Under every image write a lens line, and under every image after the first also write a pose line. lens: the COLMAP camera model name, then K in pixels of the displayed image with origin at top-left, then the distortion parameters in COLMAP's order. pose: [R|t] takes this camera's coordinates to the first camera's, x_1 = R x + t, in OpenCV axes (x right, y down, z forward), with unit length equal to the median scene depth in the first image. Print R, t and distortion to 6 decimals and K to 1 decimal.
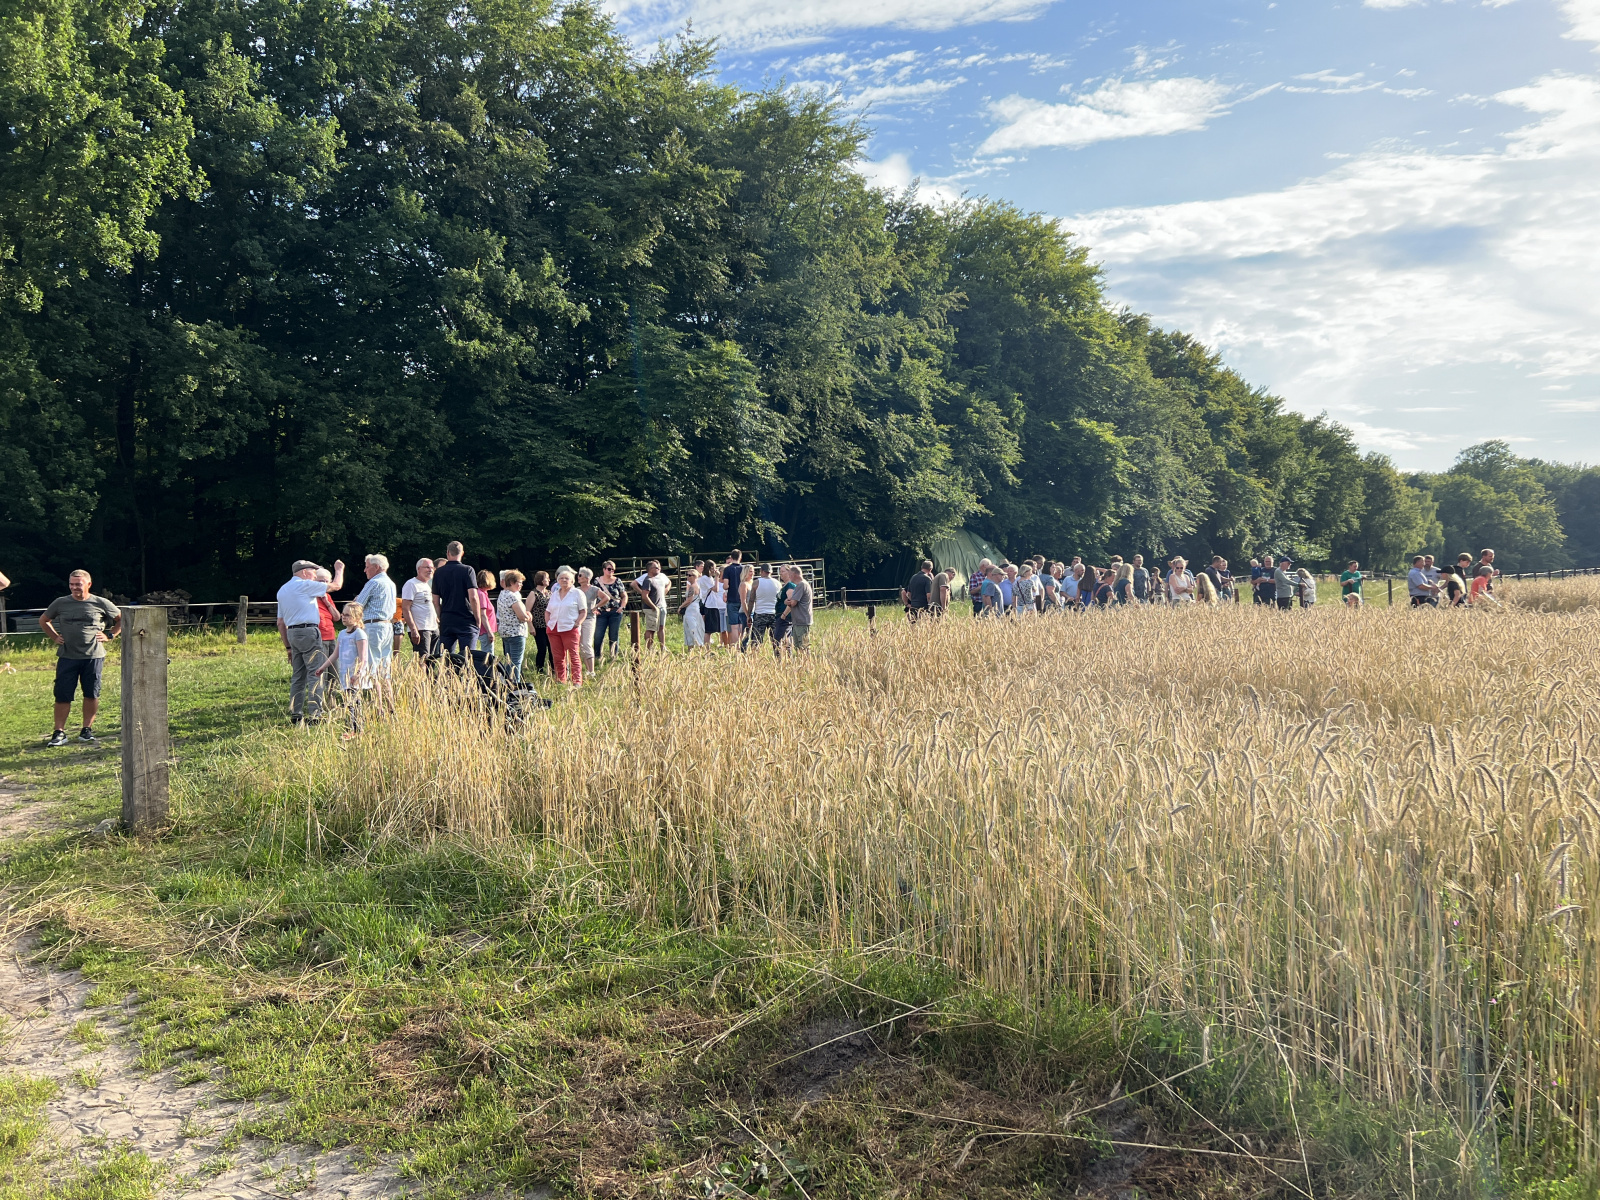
lens RADIAL K [[1196.5, 0, 817.5], [0, 1196.5, 605.3], [0, 0, 1]] dist [0.036158, -0.044394]
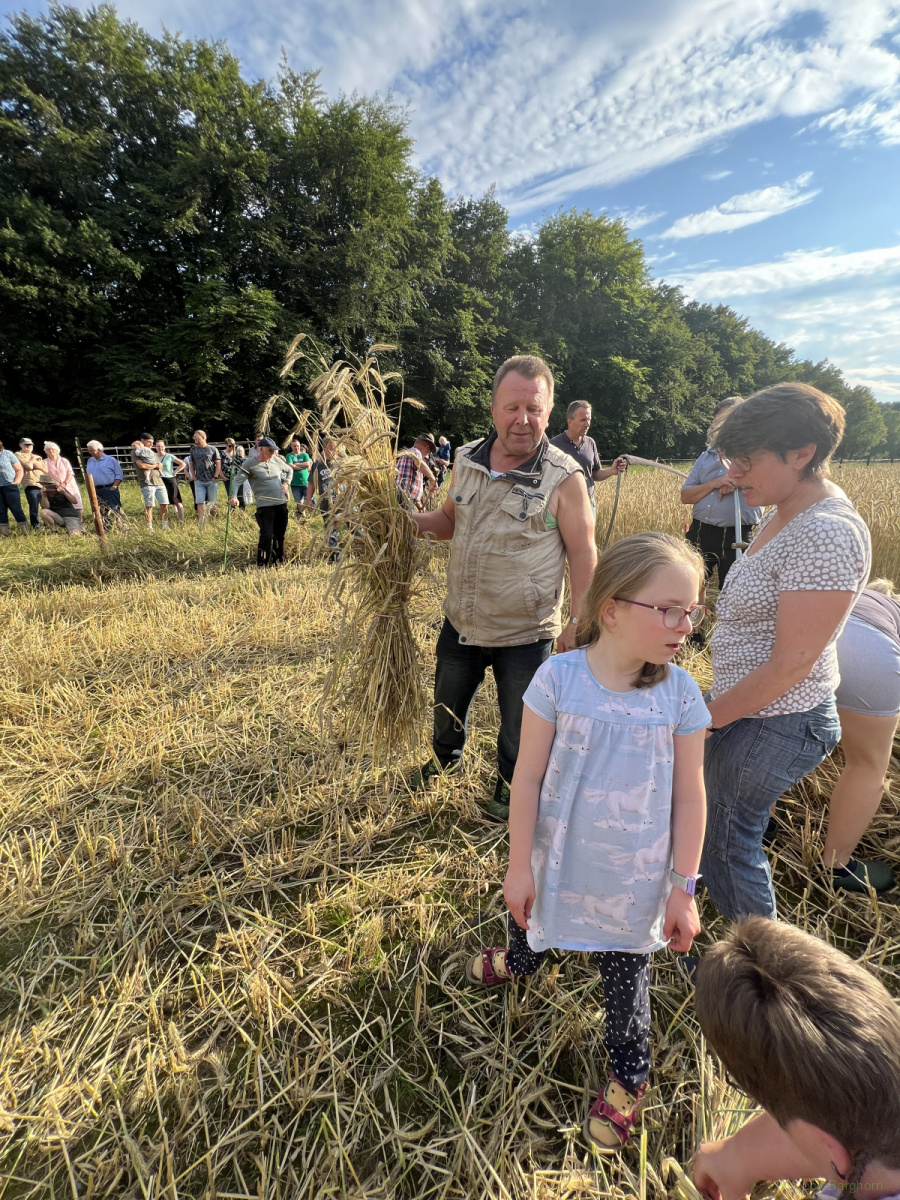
lens RADIAL K [[471.6, 0, 460.1], [0, 471.6, 596.2], [0, 0, 1]] dist [-0.003423, 0.000669]
pose [[0.962808, 0.086042, -0.256121, 0.225868], [-0.016095, 0.964520, 0.263517, -0.007739], [0.269708, -0.249594, 0.930033, 0.288805]]
